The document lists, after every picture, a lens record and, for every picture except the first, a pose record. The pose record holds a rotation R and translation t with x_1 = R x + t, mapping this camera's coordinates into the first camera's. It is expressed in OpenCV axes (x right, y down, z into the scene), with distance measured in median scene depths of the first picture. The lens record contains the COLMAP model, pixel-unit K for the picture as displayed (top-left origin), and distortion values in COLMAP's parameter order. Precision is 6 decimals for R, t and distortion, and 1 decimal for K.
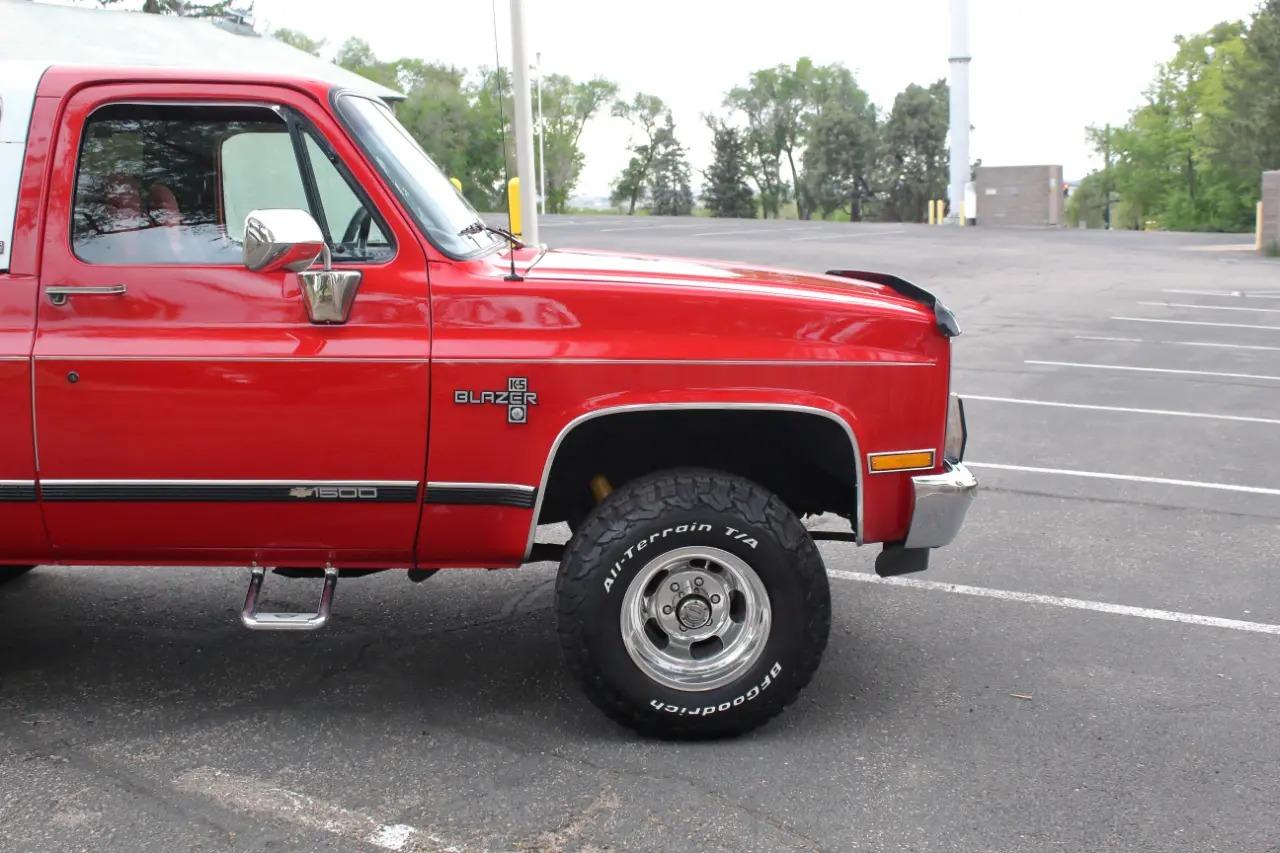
lens RADIAL K [[1485.2, 0, 634.7], [0, 1485.2, 424.3], [0, 0, 1]] dist [-0.070774, 0.000000]
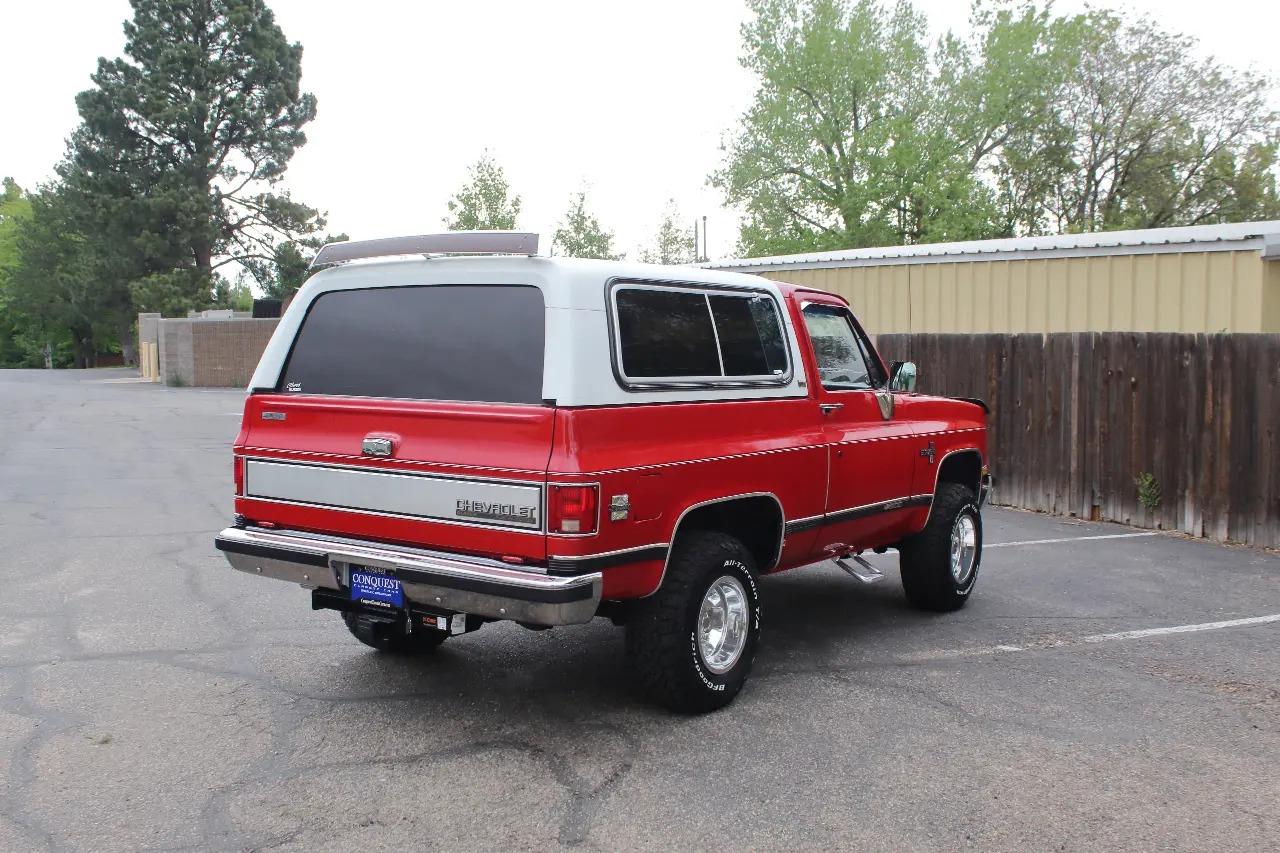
lens RADIAL K [[1283.4, 0, 647.1], [0, 1283.4, 422.9], [0, 0, 1]] dist [-0.100212, 0.000000]
pose [[0.604452, -0.041703, 0.795549, -1.715725], [0.109763, 0.993464, -0.031319, -0.044721], [-0.789043, 0.106252, 0.605079, 0.219835]]
